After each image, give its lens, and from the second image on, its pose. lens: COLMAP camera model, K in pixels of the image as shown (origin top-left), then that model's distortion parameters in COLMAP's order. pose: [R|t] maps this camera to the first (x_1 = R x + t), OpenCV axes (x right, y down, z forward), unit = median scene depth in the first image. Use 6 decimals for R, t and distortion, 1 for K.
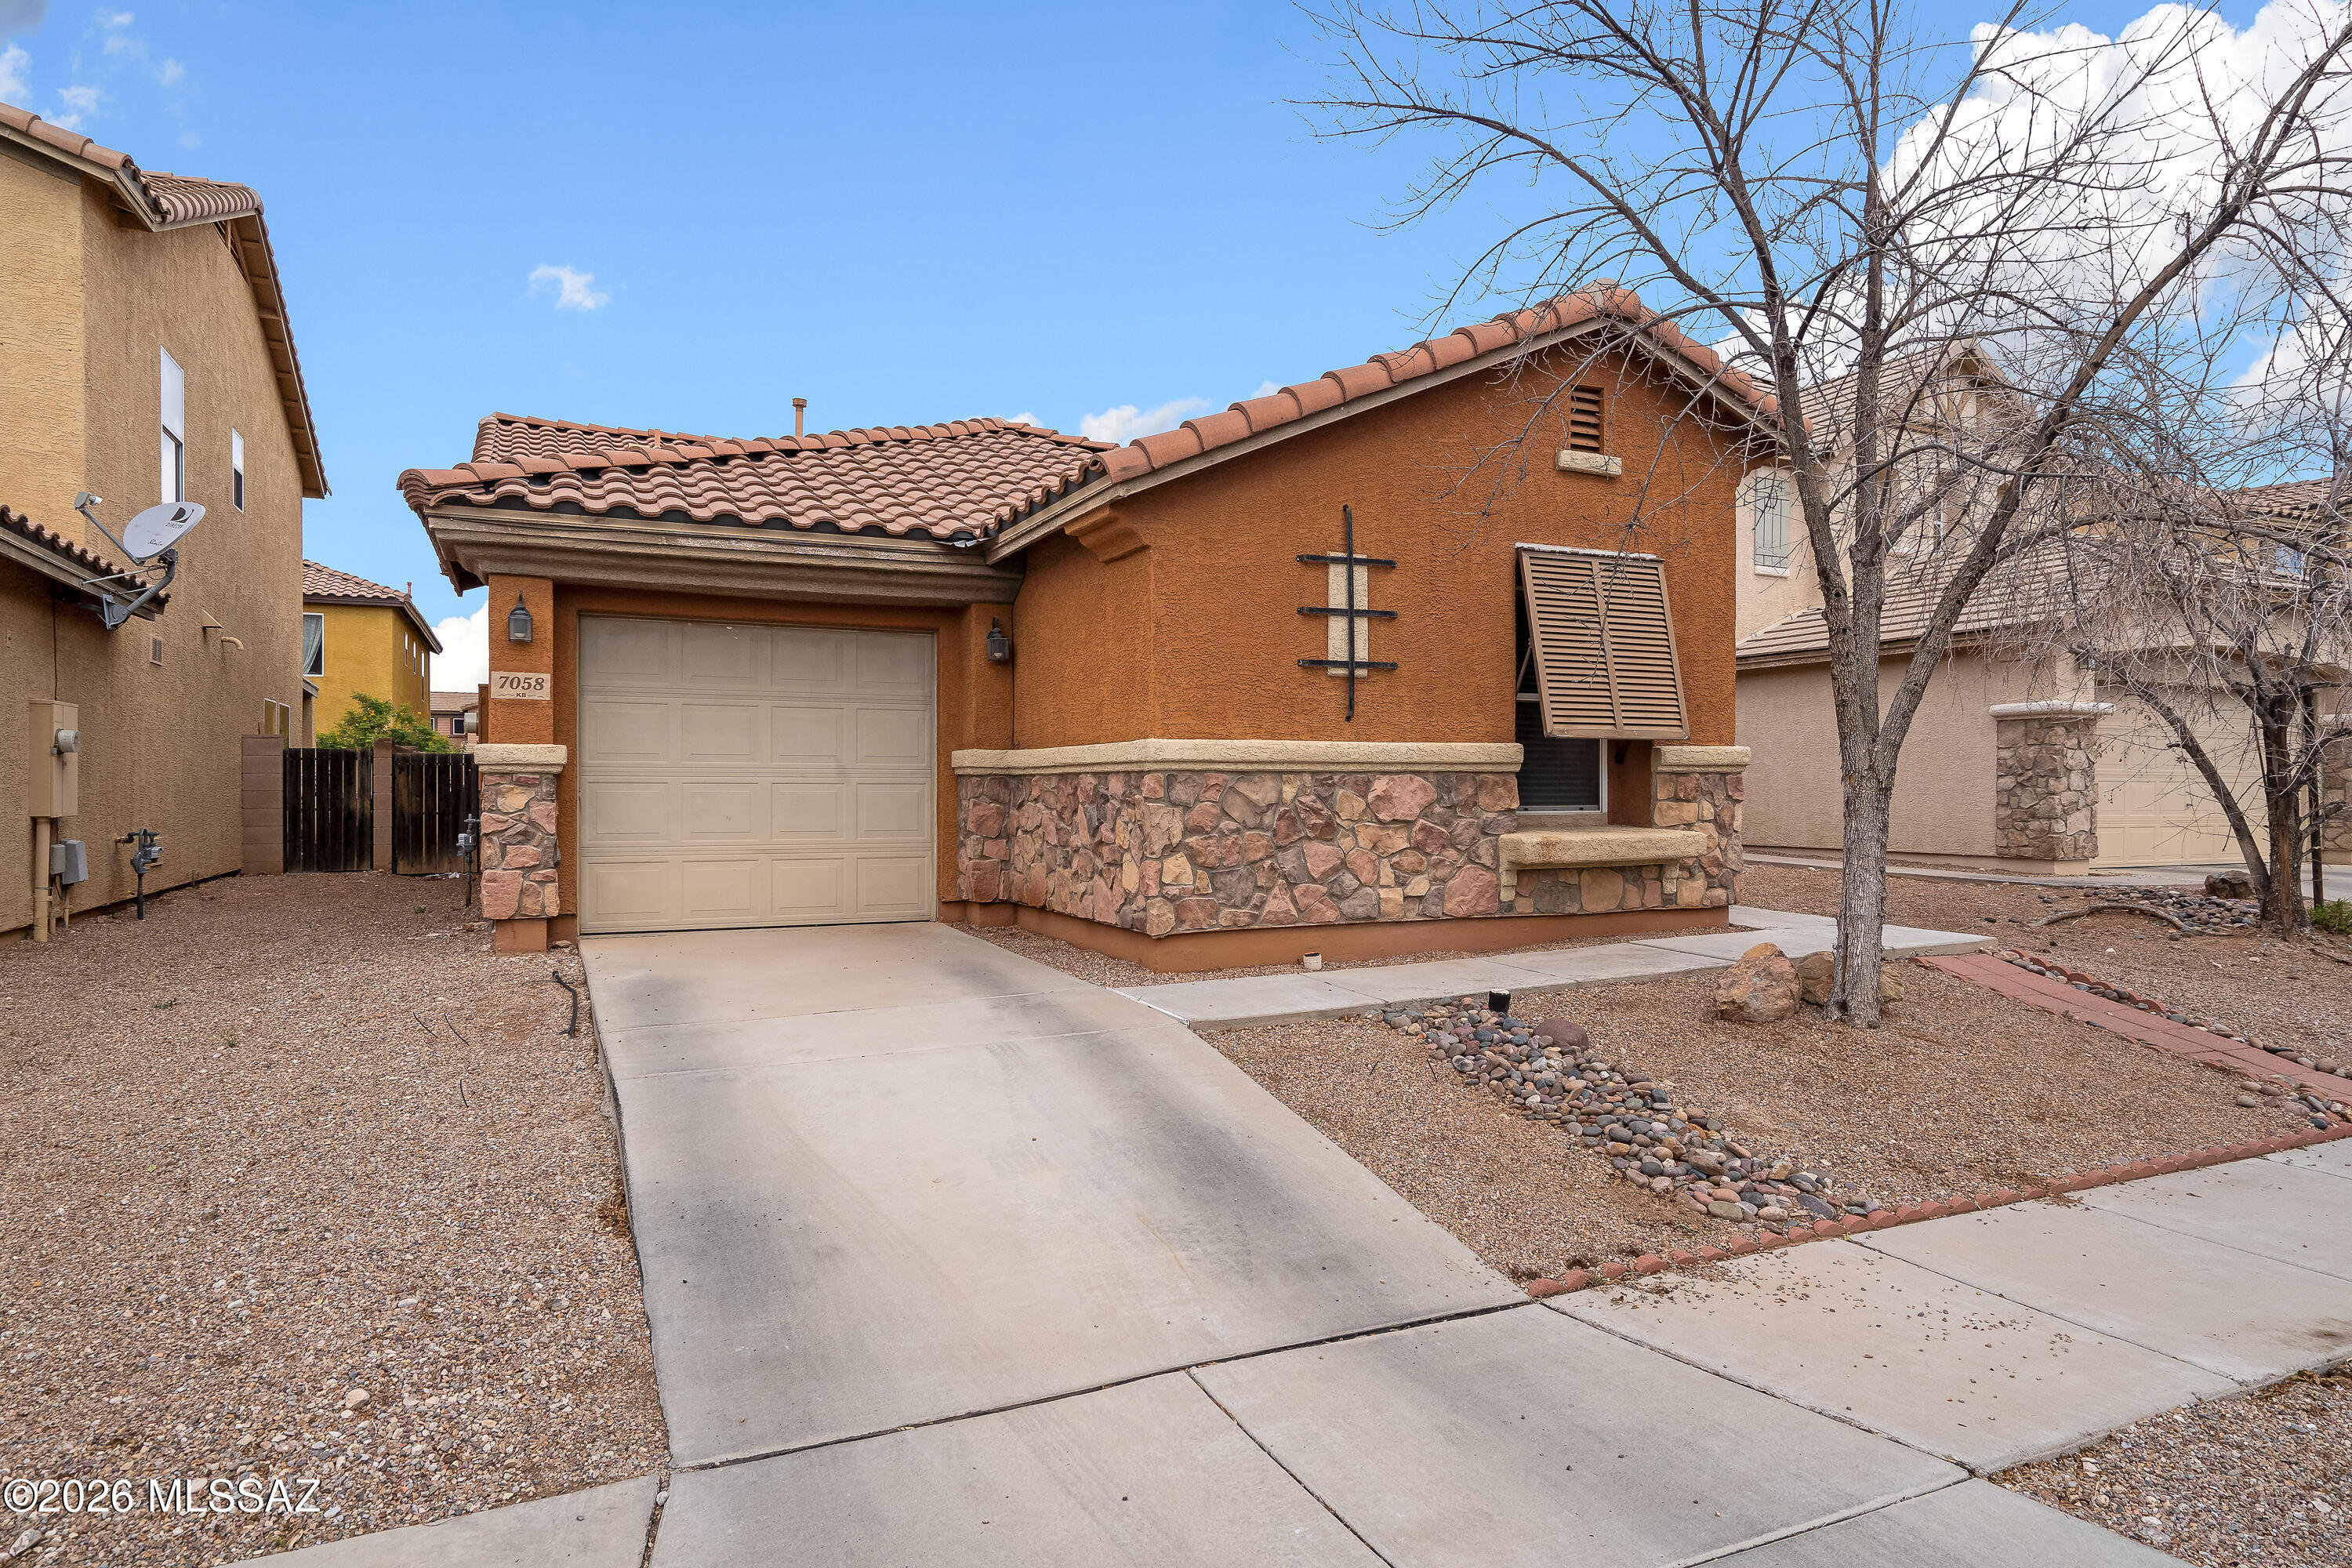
lens RADIAL K [[1349.0, 0, 1156.0], [0, 1349.0, 786.4], [0, 0, 1]] dist [0.000412, 0.003442]
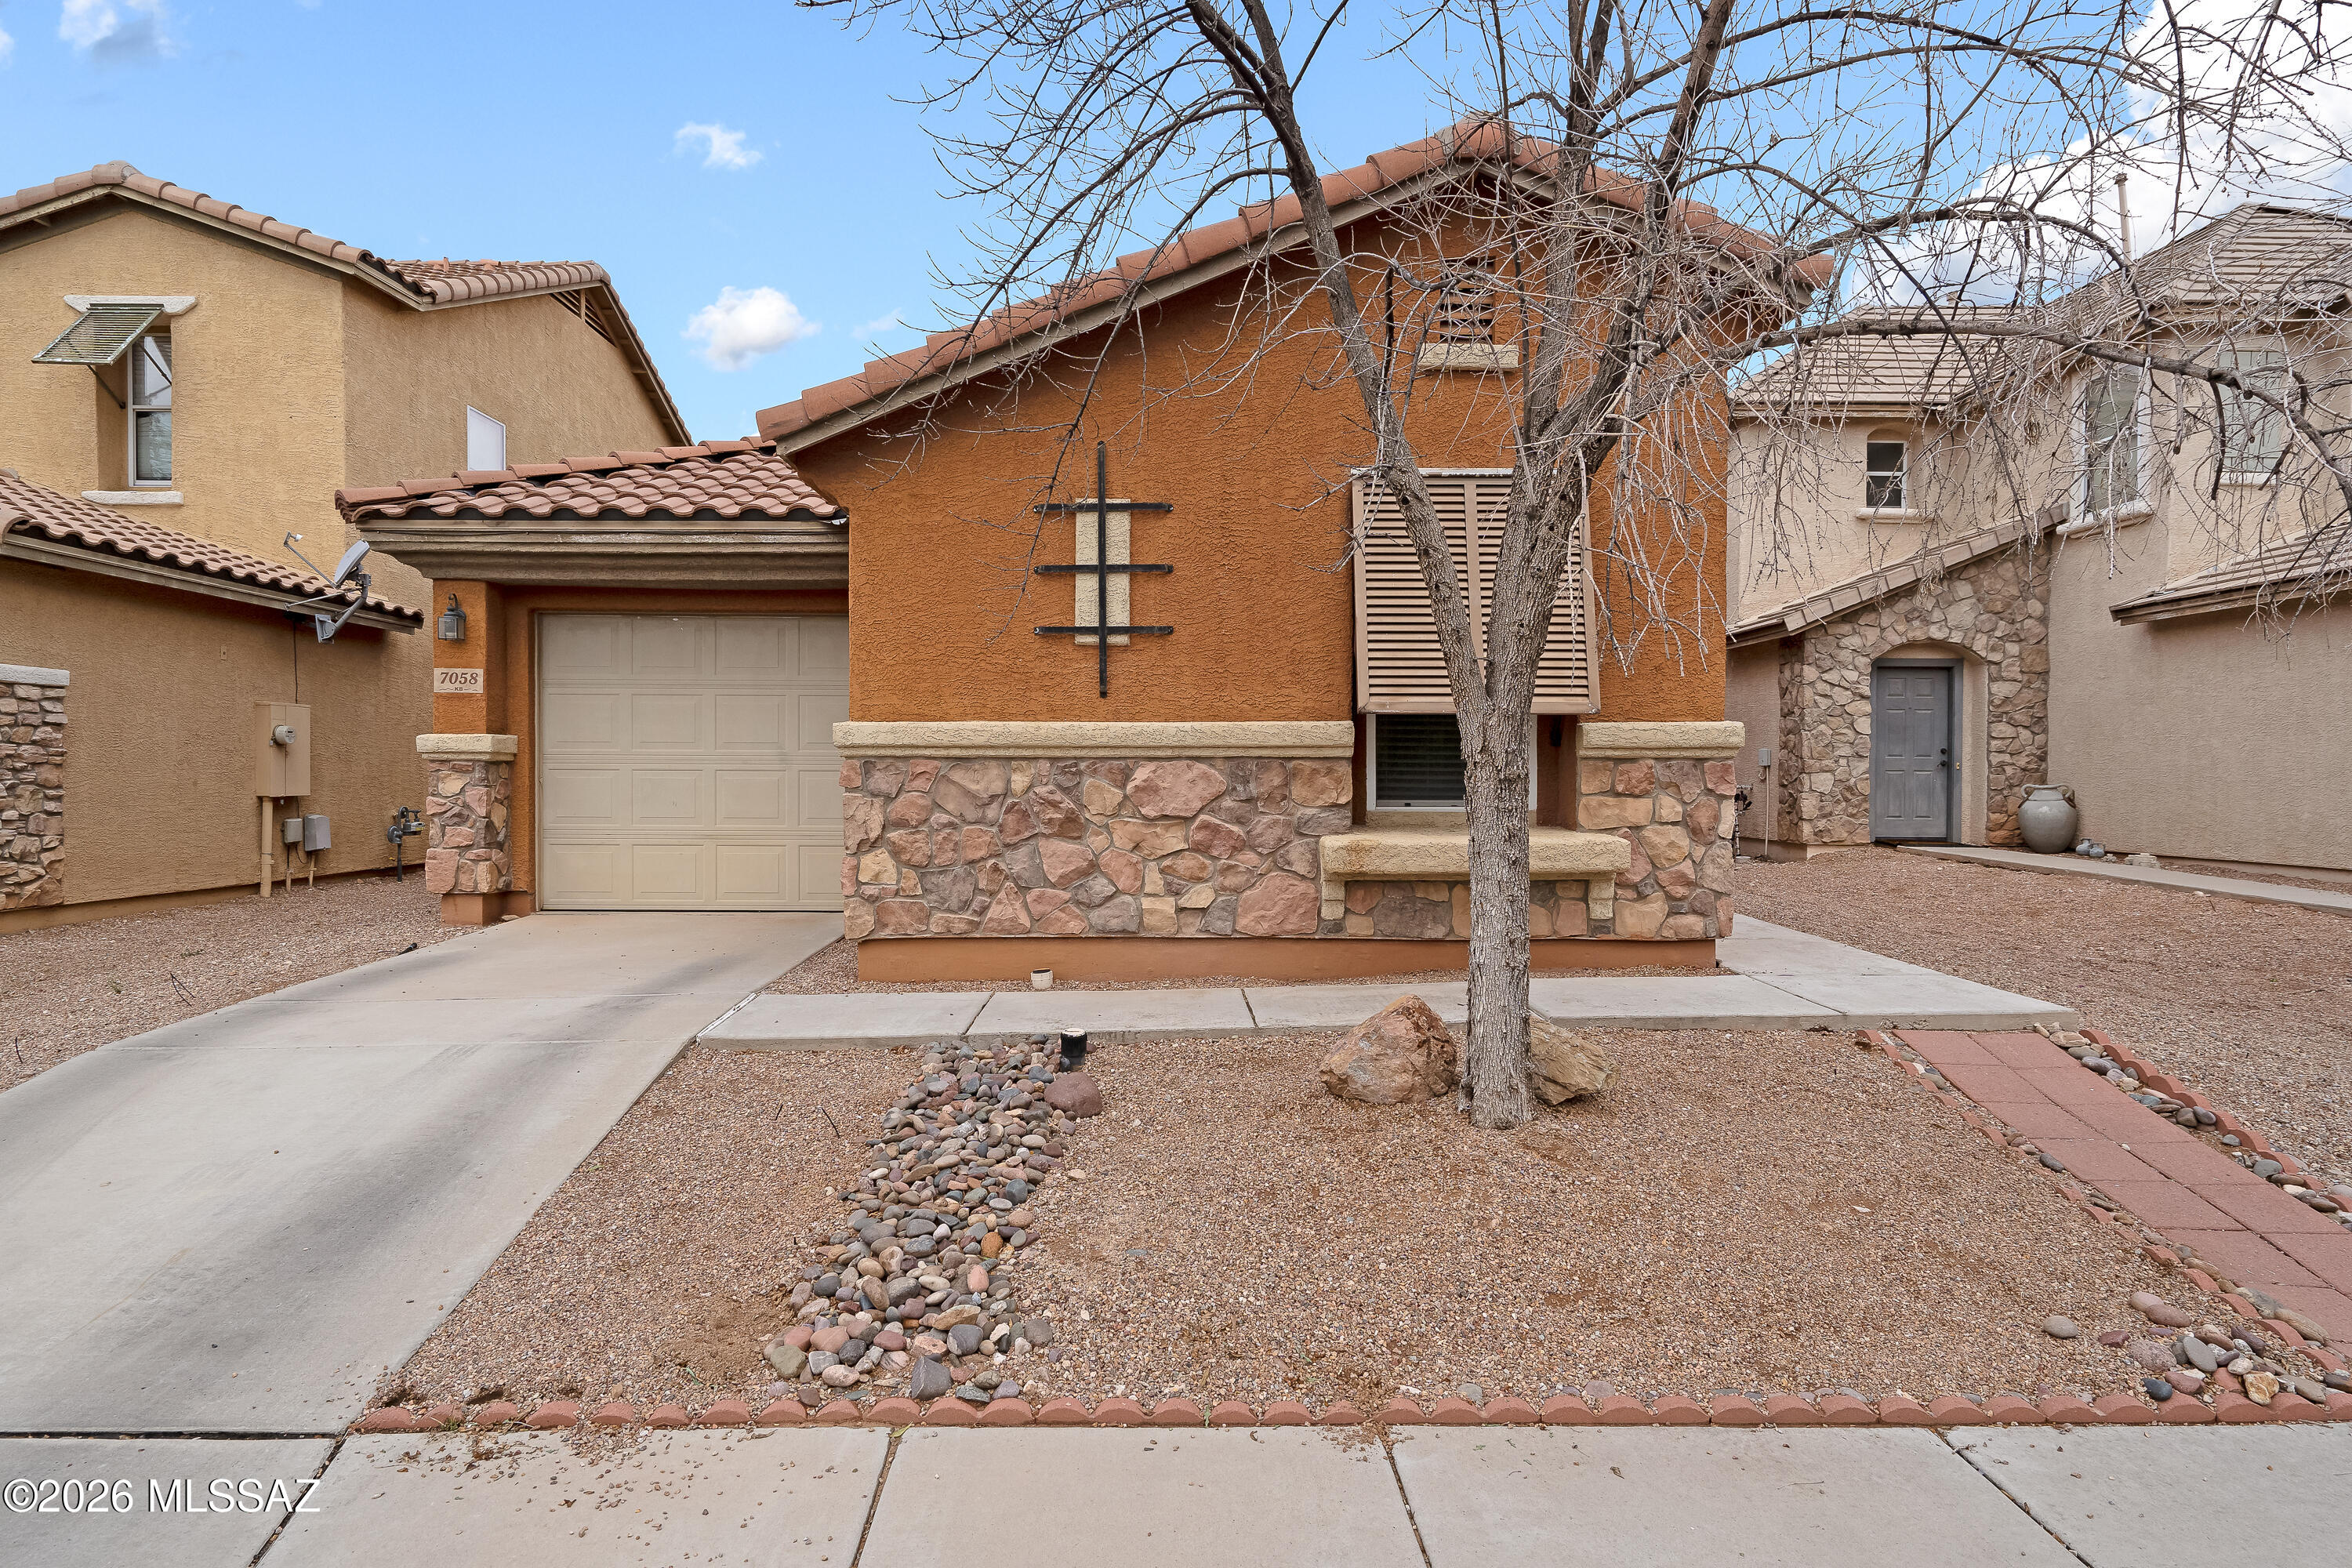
lens RADIAL K [[1349.0, 0, 1172.7], [0, 1349.0, 786.6], [0, 0, 1]] dist [0.000412, 0.003442]
pose [[0.914879, 0.006568, -0.403675, 0.503433], [-0.002670, 0.999944, 0.010219, -0.001370], [0.403719, -0.008272, 0.914845, 0.234827]]
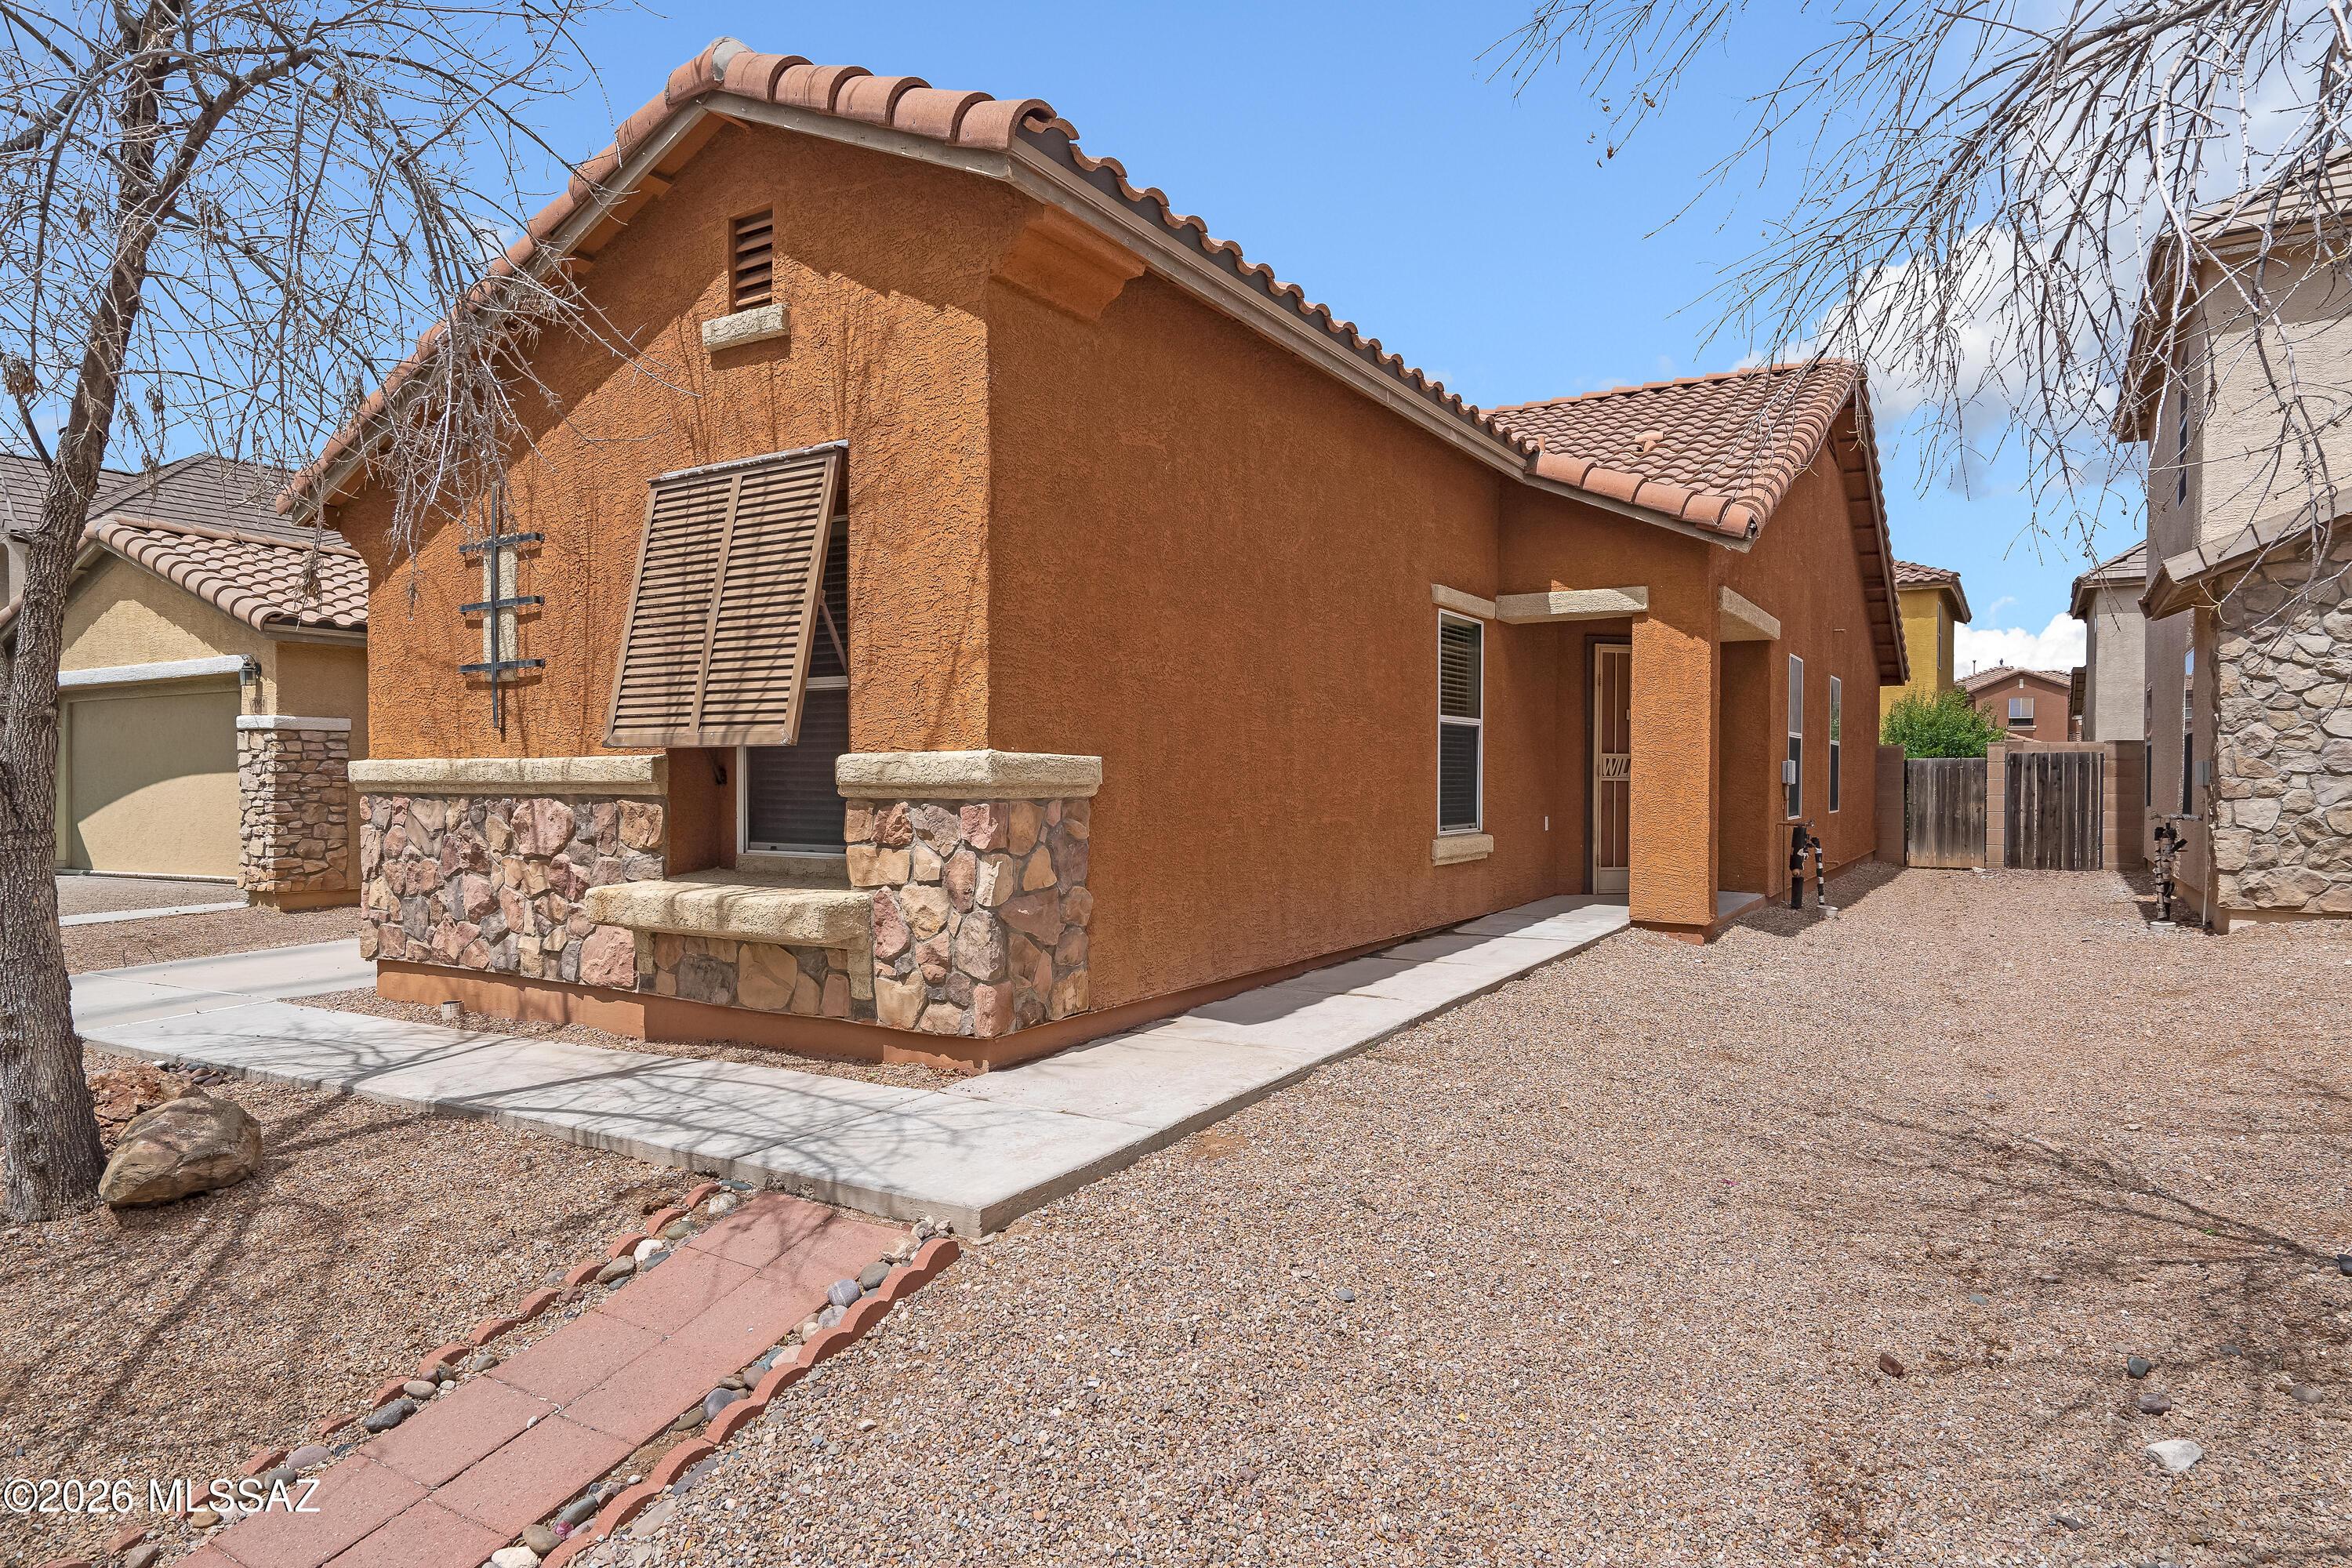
lens RADIAL K [[1349.0, 0, 1168.4], [0, 1349.0, 778.1], [0, 0, 1]] dist [0.000412, 0.003442]
pose [[0.553253, 0.001951, -0.833011, 1.034251], [-0.001820, 0.999998, 0.001133, -0.021324], [0.833011, 0.000890, 0.553256, 0.845890]]
